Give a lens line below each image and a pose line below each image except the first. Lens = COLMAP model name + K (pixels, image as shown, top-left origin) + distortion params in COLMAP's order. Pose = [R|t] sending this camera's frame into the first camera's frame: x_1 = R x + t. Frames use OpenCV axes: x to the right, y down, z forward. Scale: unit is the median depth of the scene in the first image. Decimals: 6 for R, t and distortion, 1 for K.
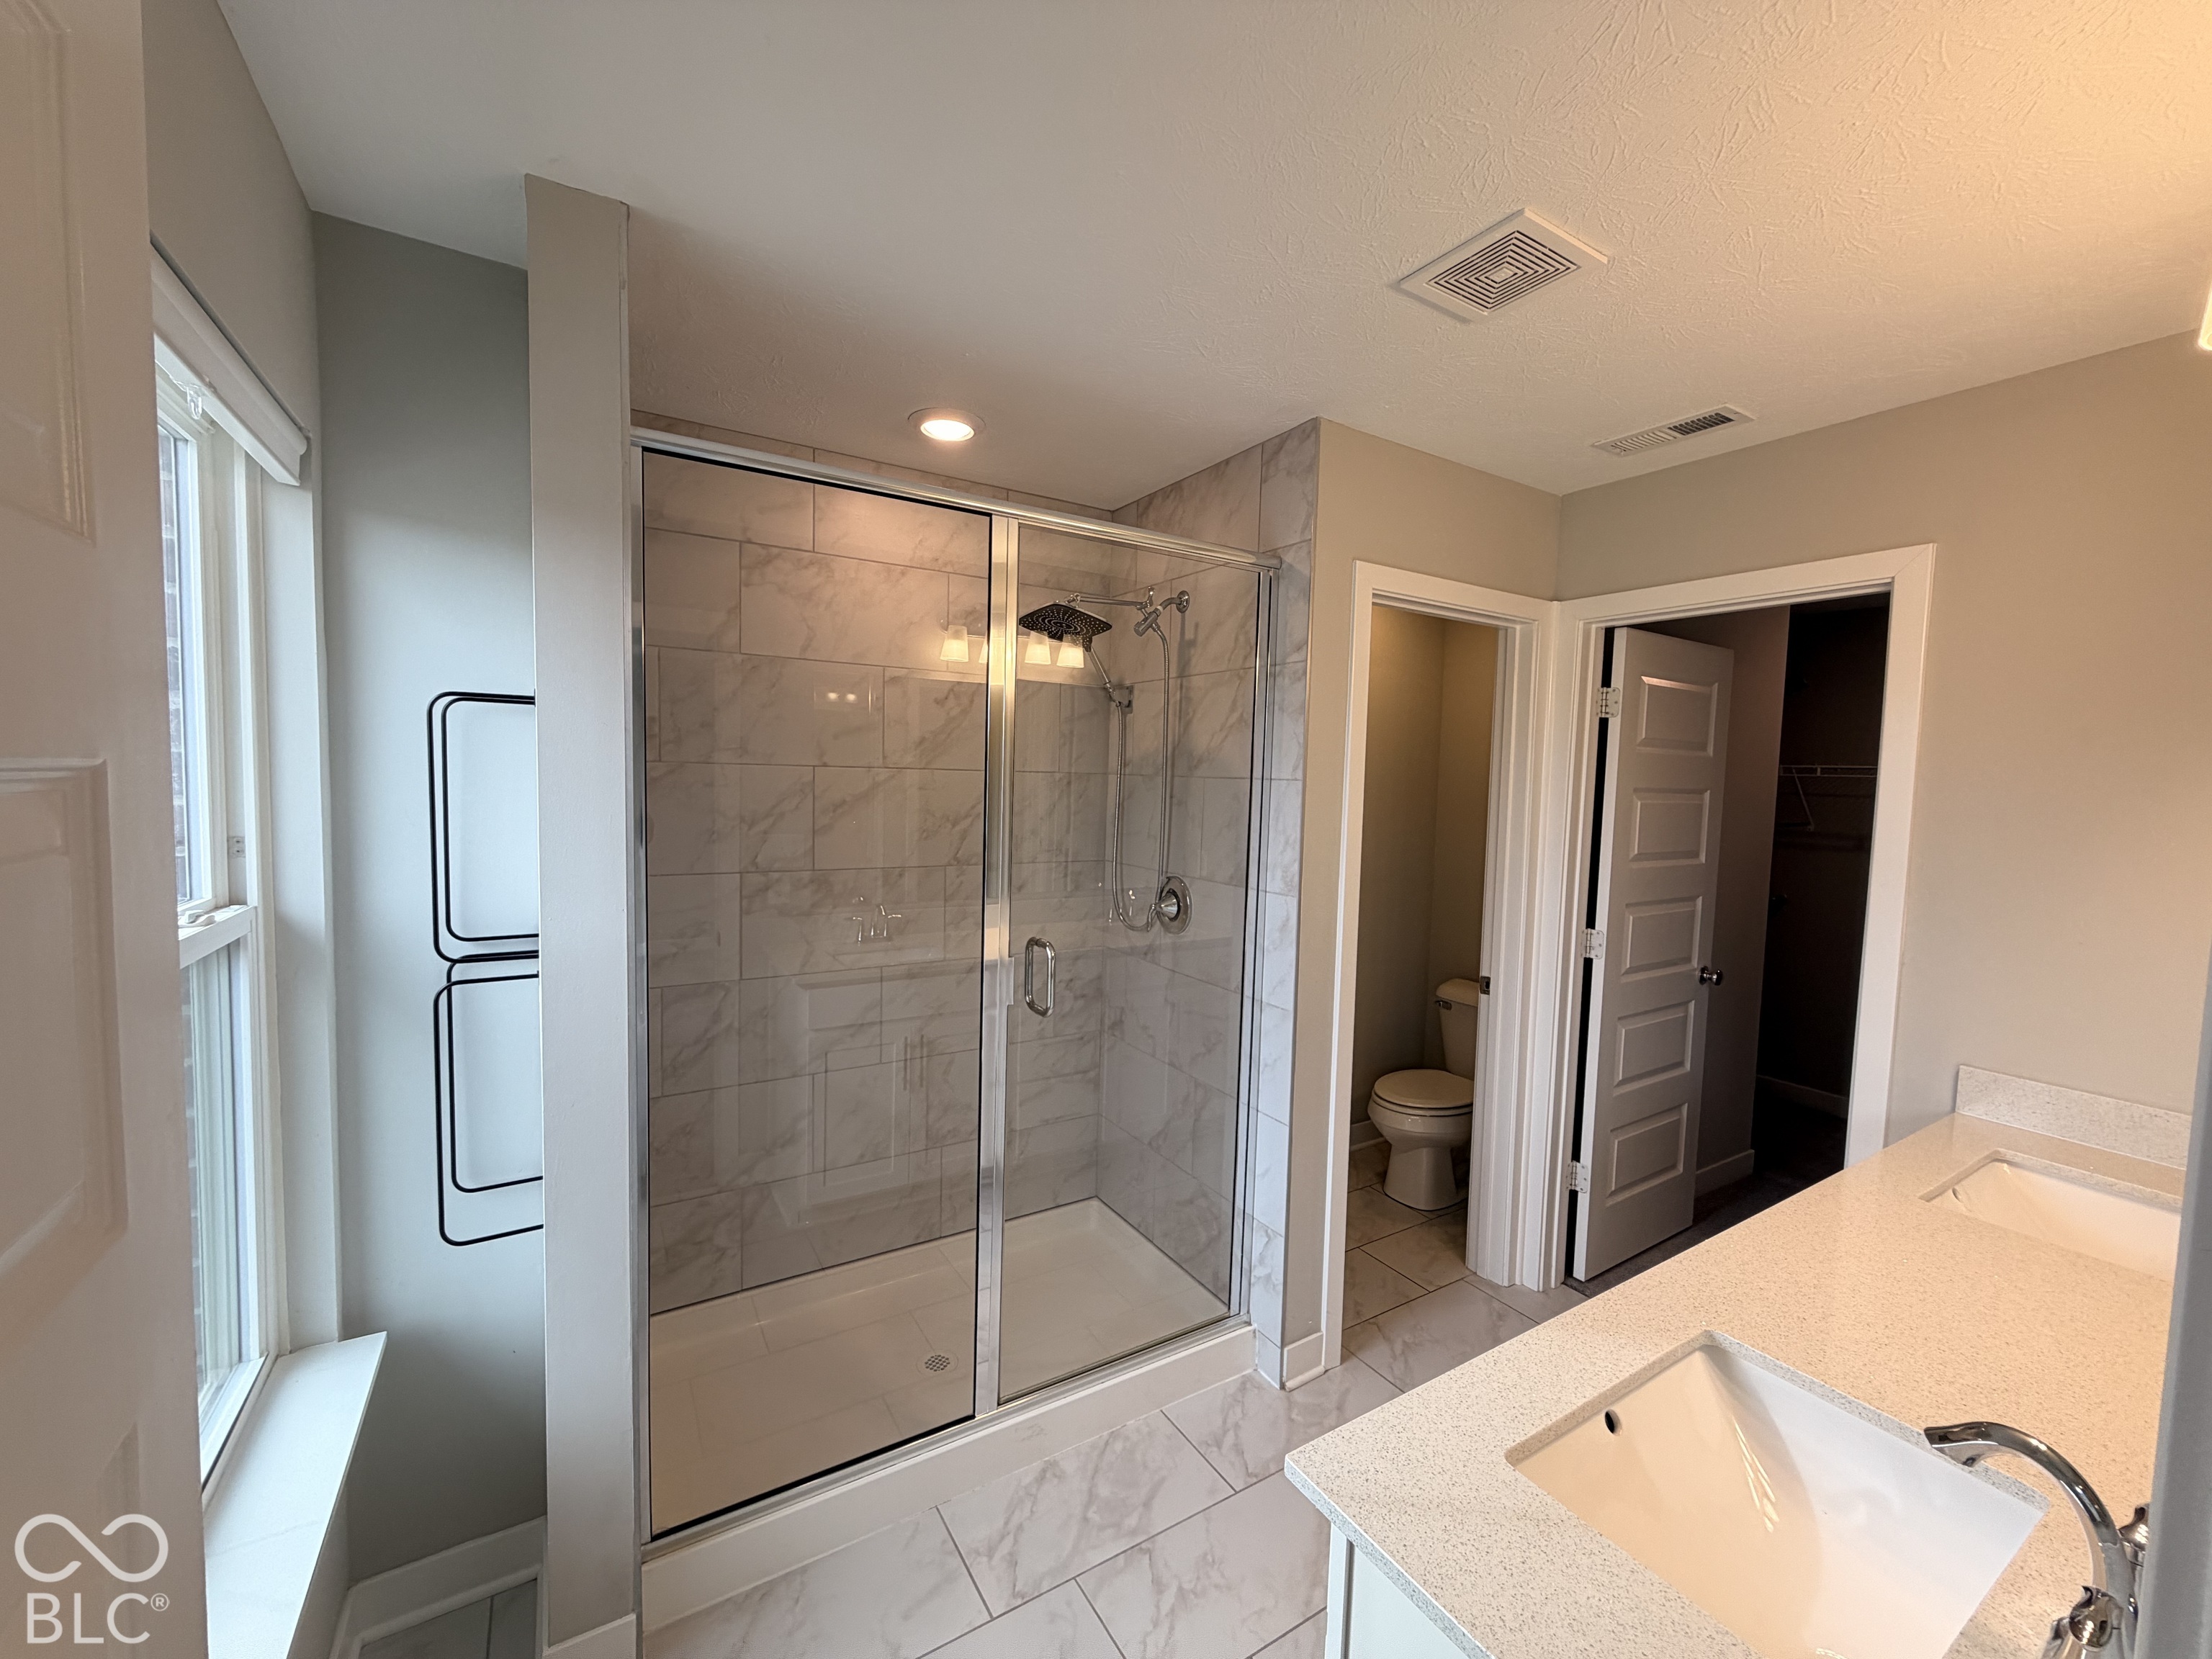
lens RADIAL K [[876.8, 0, 1106.0], [0, 876.8, 829.5], [0, 0, 1]] dist [0.001916, 0.000041]
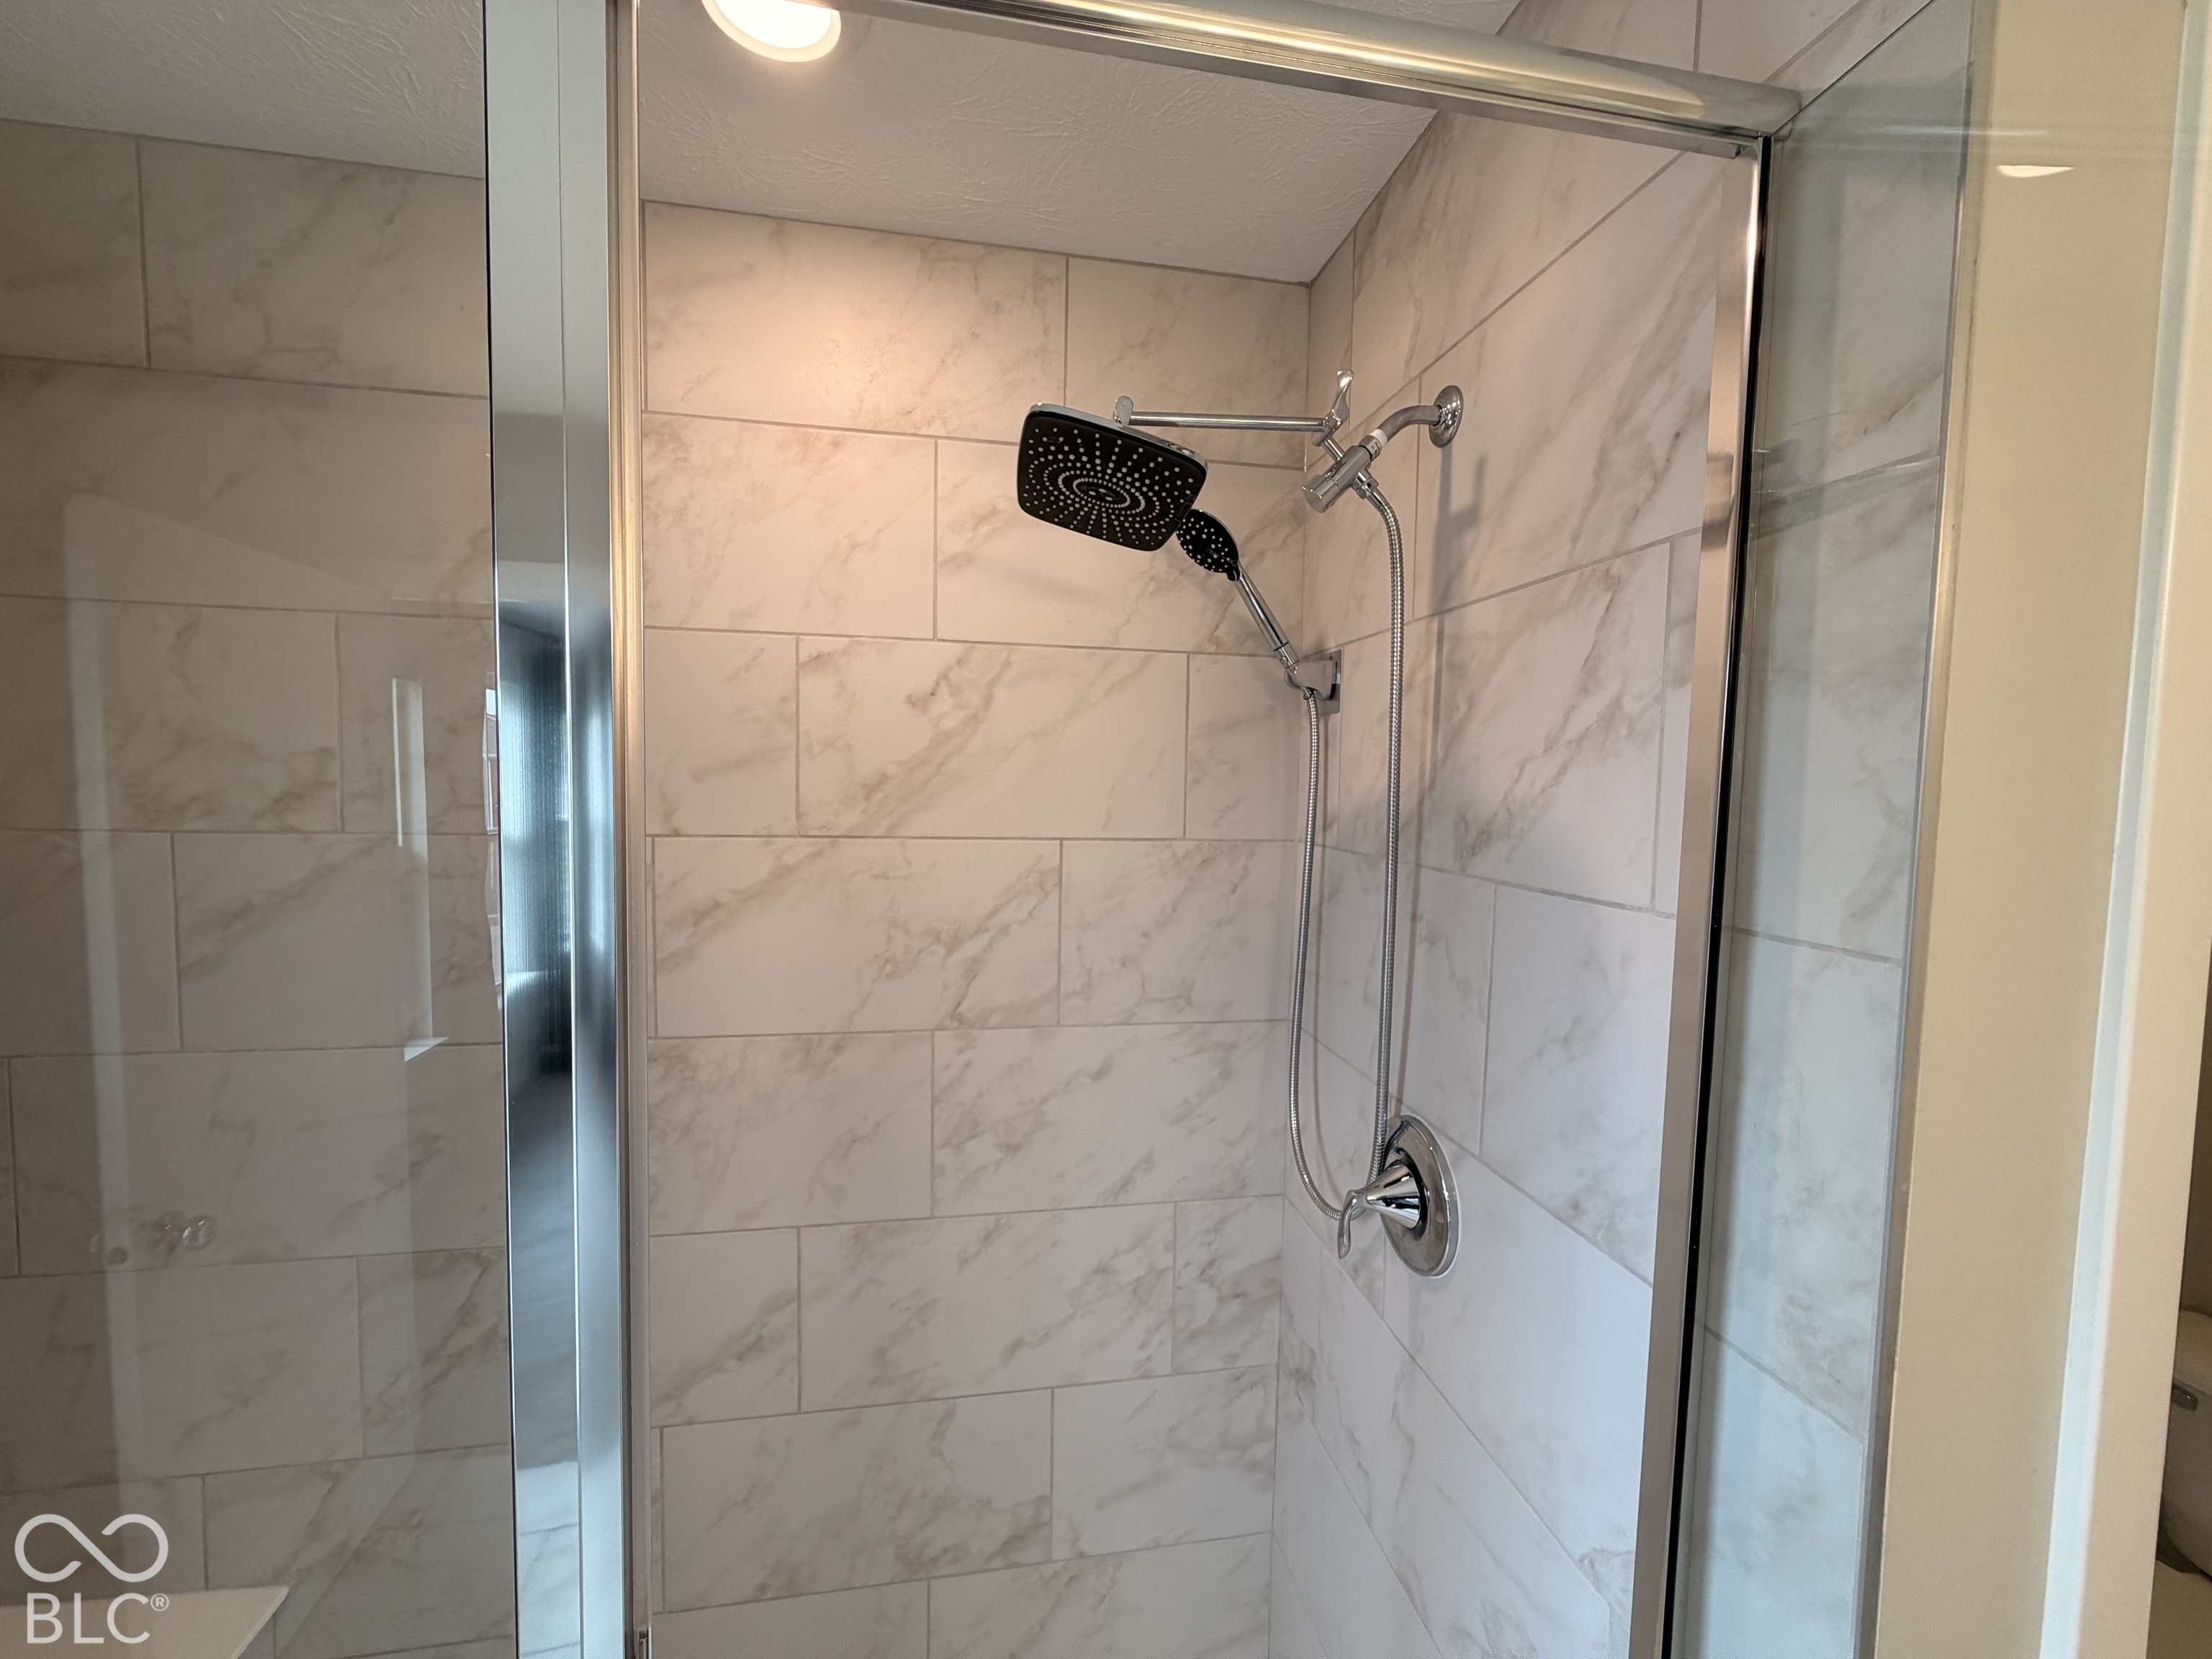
lens RADIAL K [[876.8, 0, 1106.0], [0, 876.8, 829.5], [0, 0, 1]] dist [0.001916, 0.000041]
pose [[0.929856, 0.014801, -0.367626, 0.092491], [-0.019423, 0.999772, -0.008876, -0.072303], [0.367411, 0.015394, 0.929931, 0.588070]]
